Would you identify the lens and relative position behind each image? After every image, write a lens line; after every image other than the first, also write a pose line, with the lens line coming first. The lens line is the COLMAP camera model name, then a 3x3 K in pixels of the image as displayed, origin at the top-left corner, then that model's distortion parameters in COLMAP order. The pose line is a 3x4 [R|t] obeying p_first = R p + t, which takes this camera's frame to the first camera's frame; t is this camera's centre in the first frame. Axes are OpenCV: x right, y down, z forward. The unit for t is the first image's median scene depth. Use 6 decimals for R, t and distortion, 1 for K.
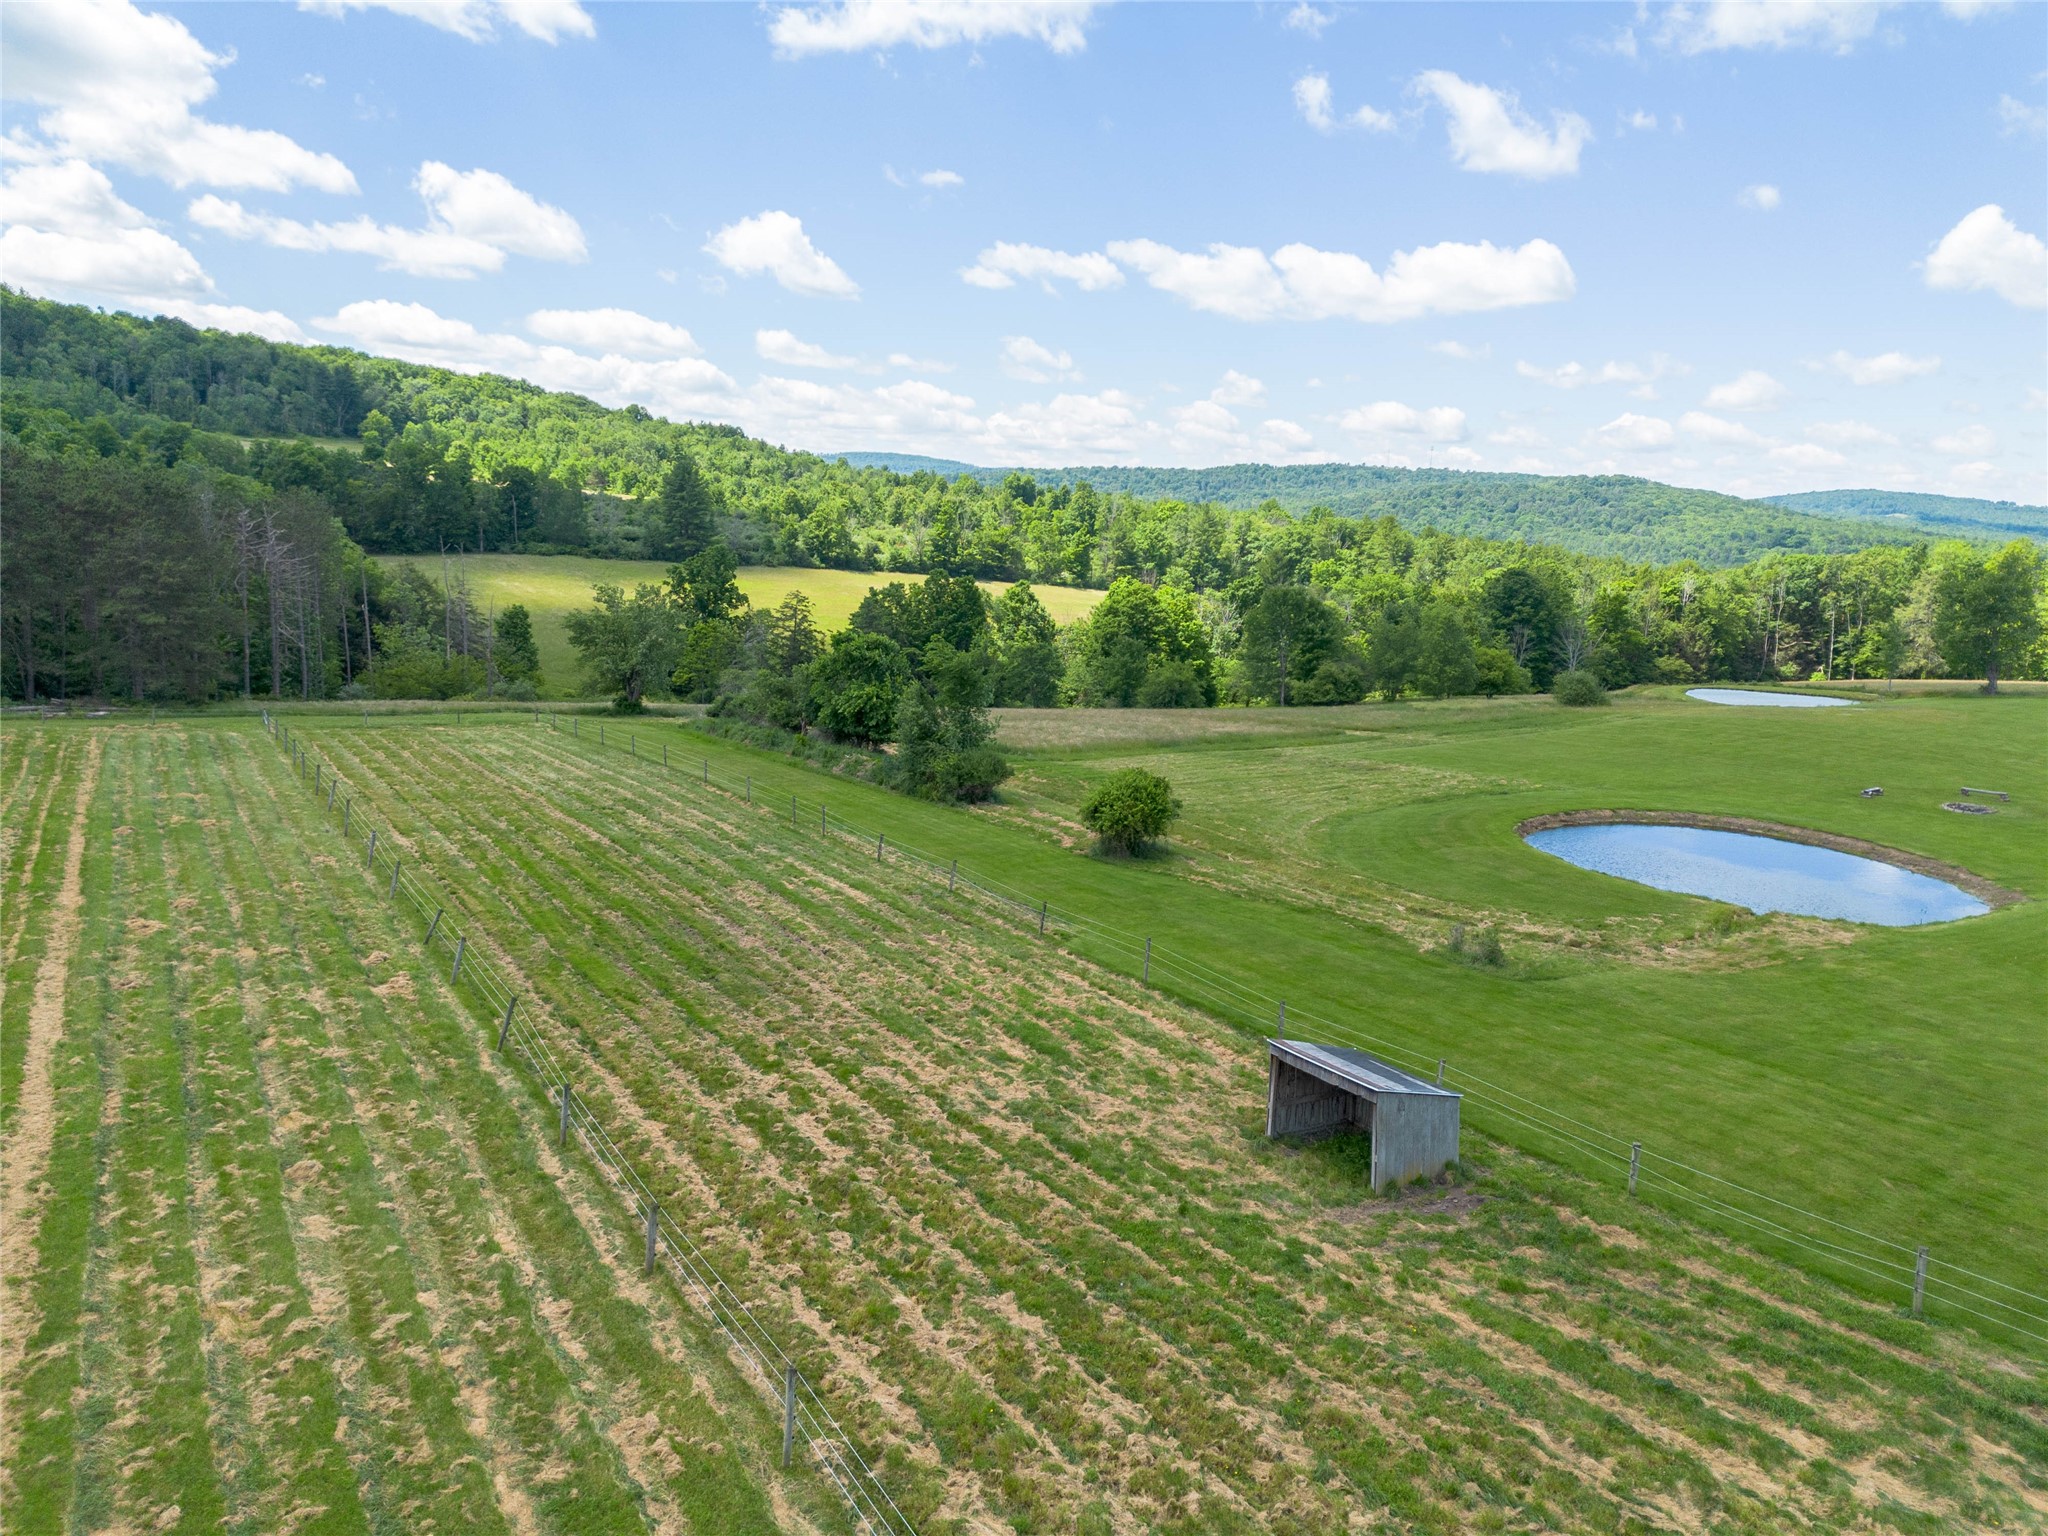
lens RADIAL K [[1446.7, 0, 1030.2], [0, 1446.7, 759.6], [0, 0, 1]] dist [0.072422, -0.078815]
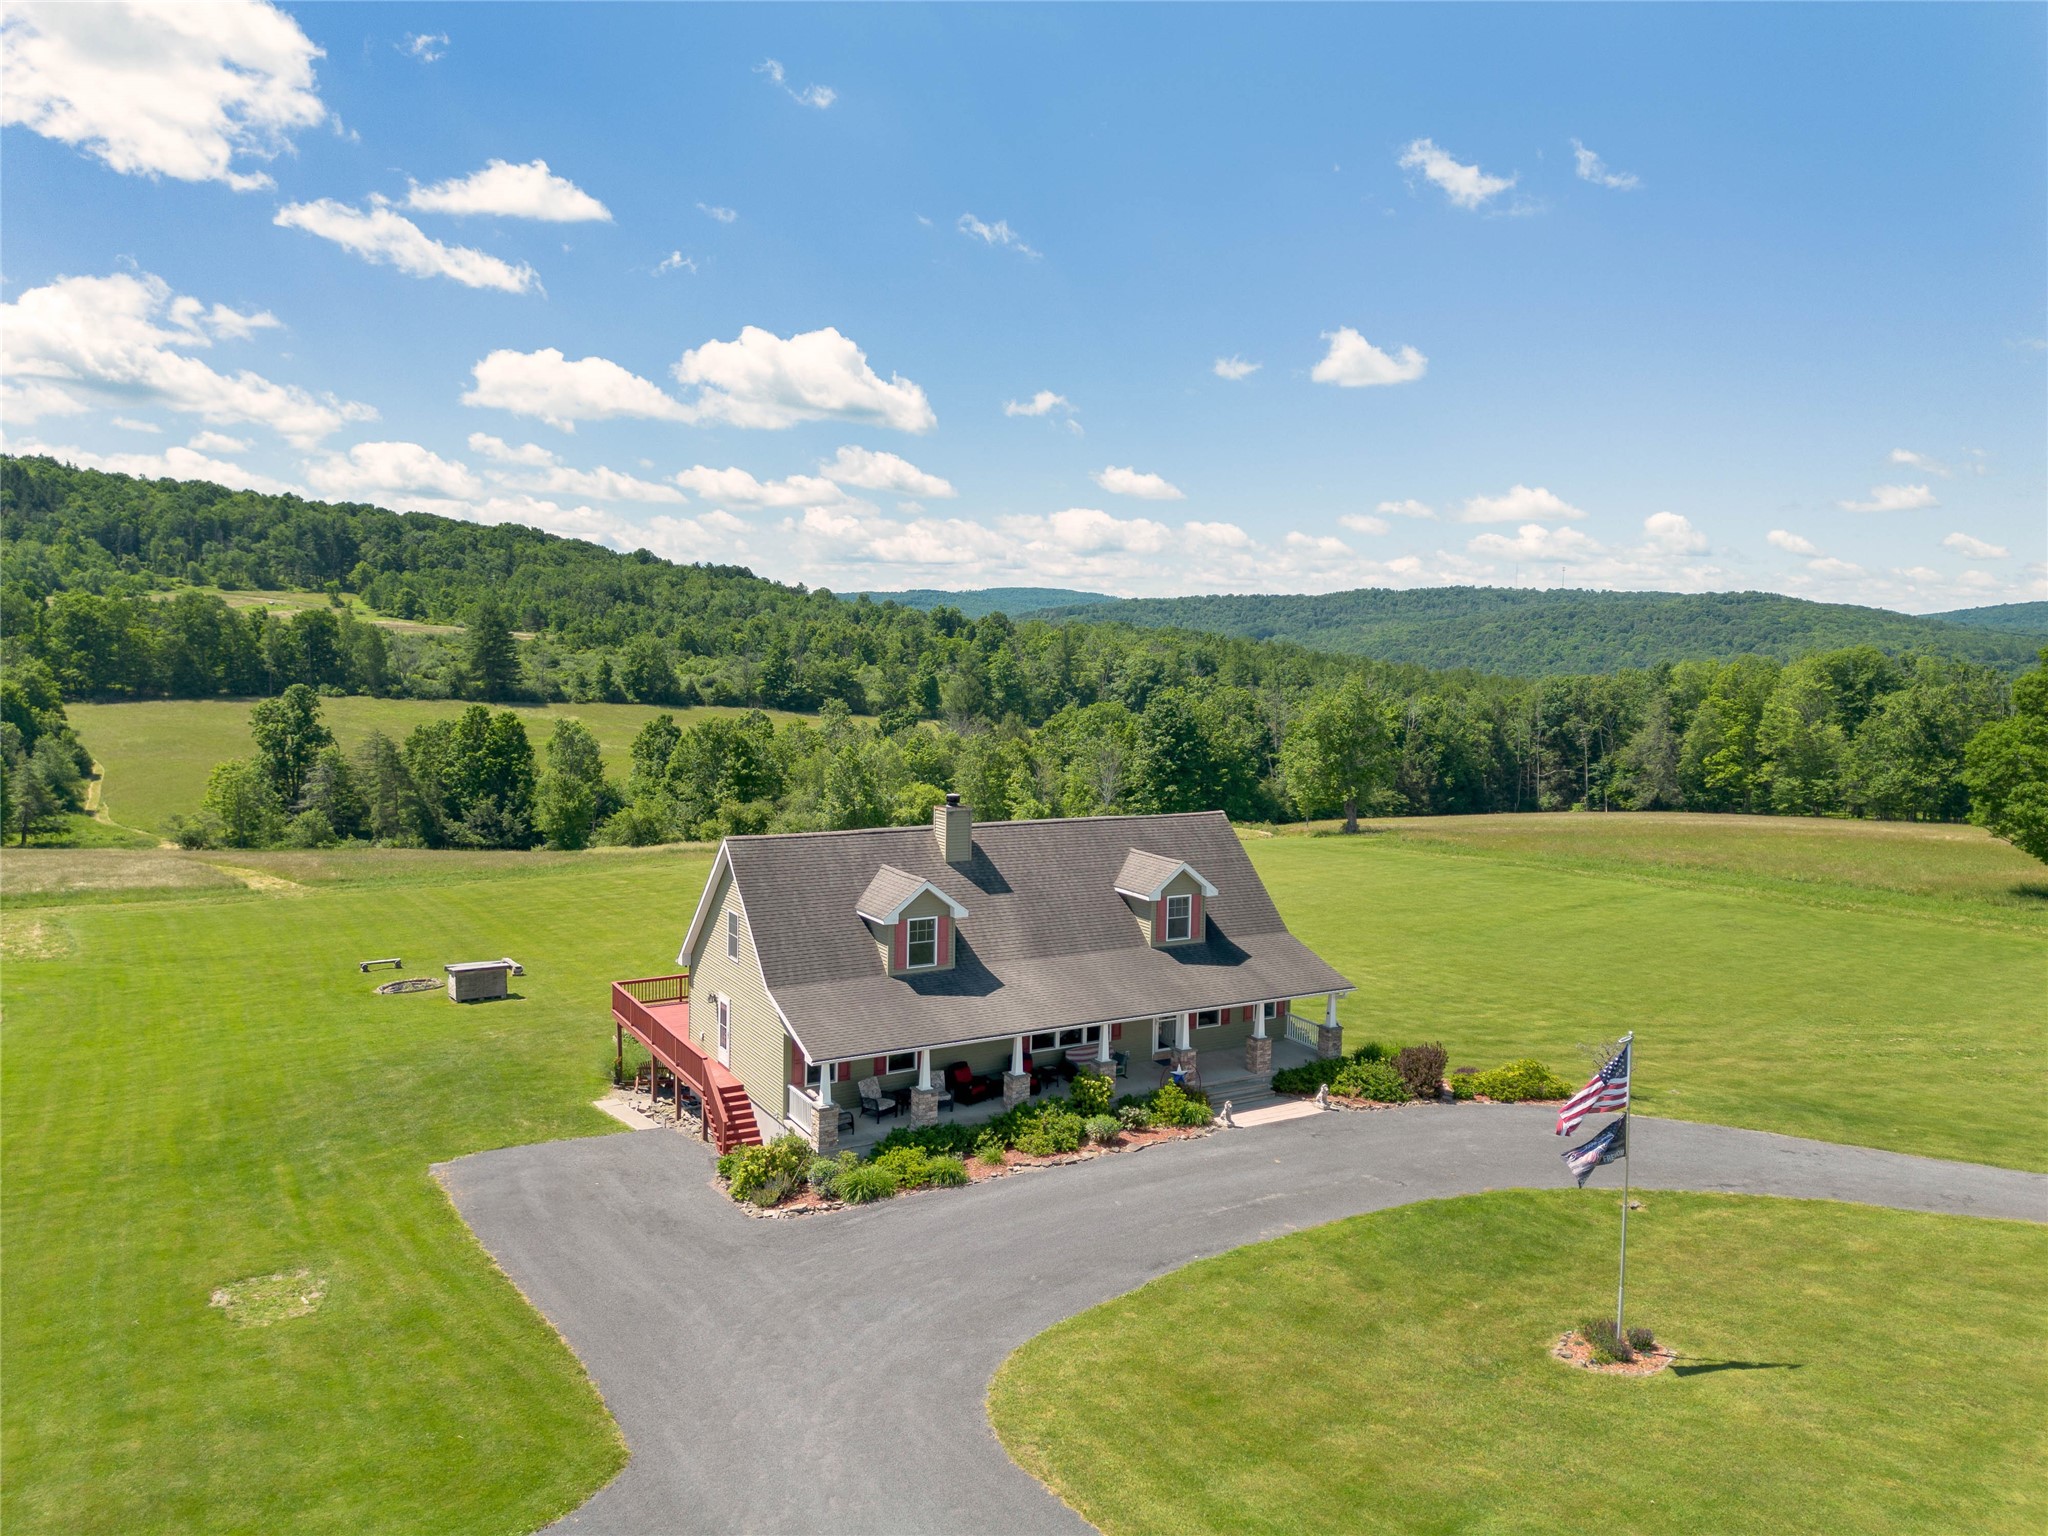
lens RADIAL K [[1446.7, 0, 1030.2], [0, 1446.7, 759.6], [0, 0, 1]] dist [0.072422, -0.078815]
pose [[0.993544, -0.010658, -0.112944, 0.219681], [0.000634, 0.996083, -0.088416, -0.004461], [0.113444, 0.087774, 0.989660, 0.040465]]
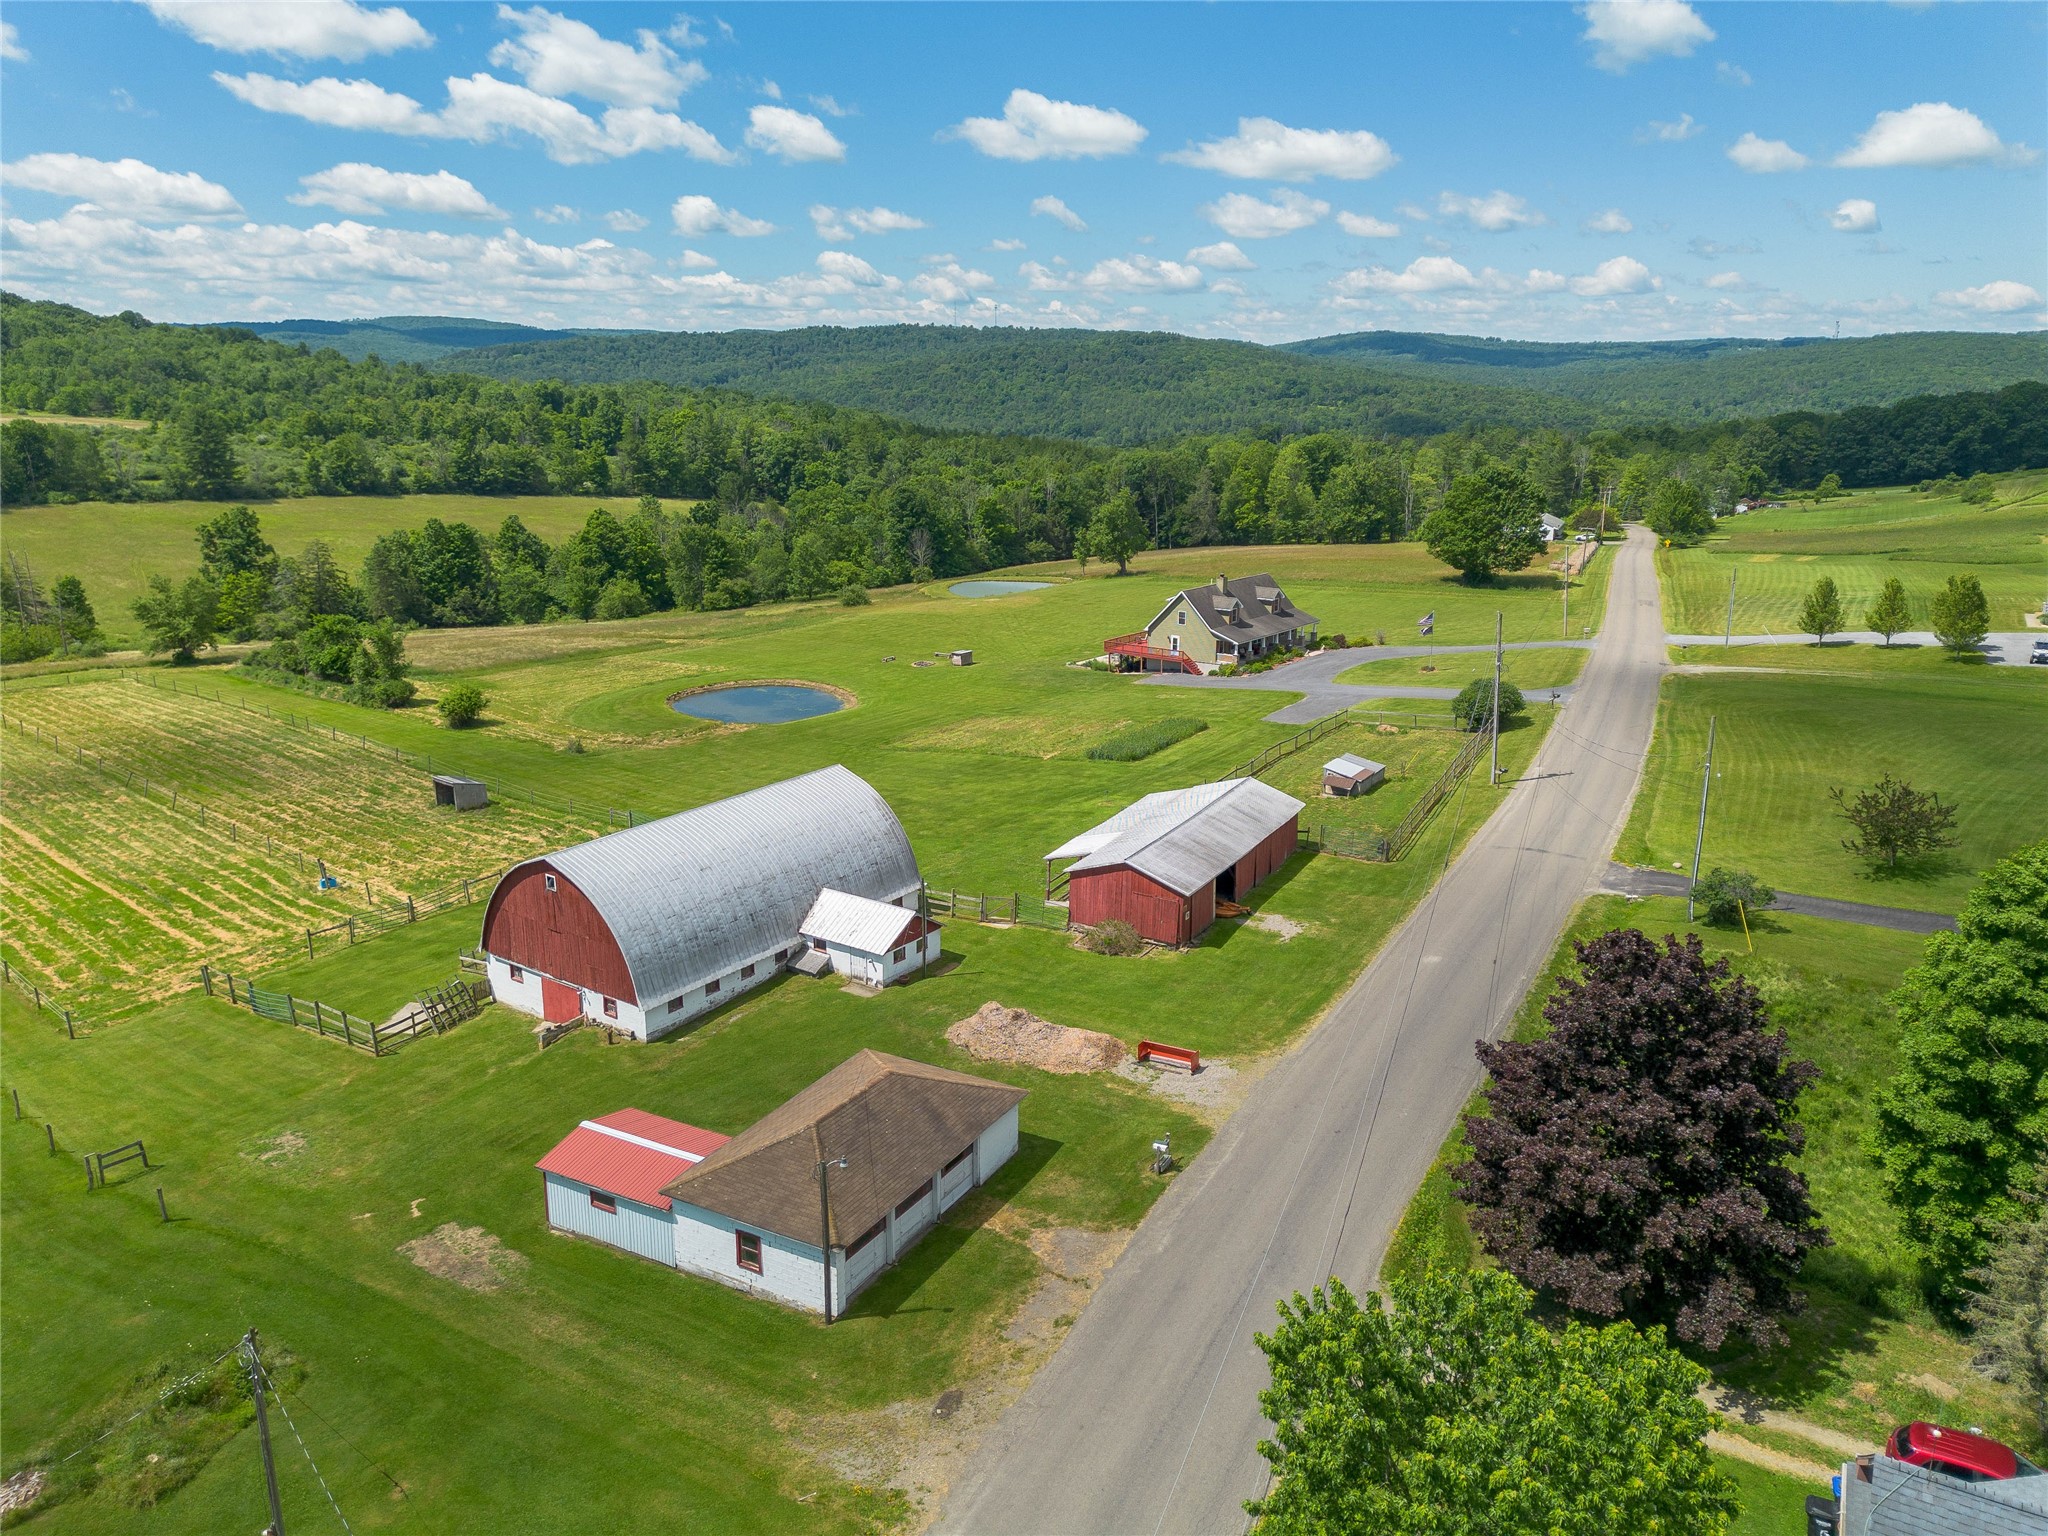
lens RADIAL K [[1446.7, 0, 1030.2], [0, 1446.7, 759.6], [0, 0, 1]] dist [0.072422, -0.078815]
pose [[0.962738, -0.104111, 0.249594, 0.052356], [0.079957, 0.991246, 0.105059, -0.007268], [-0.258347, -0.081188, 0.962635, -0.208981]]
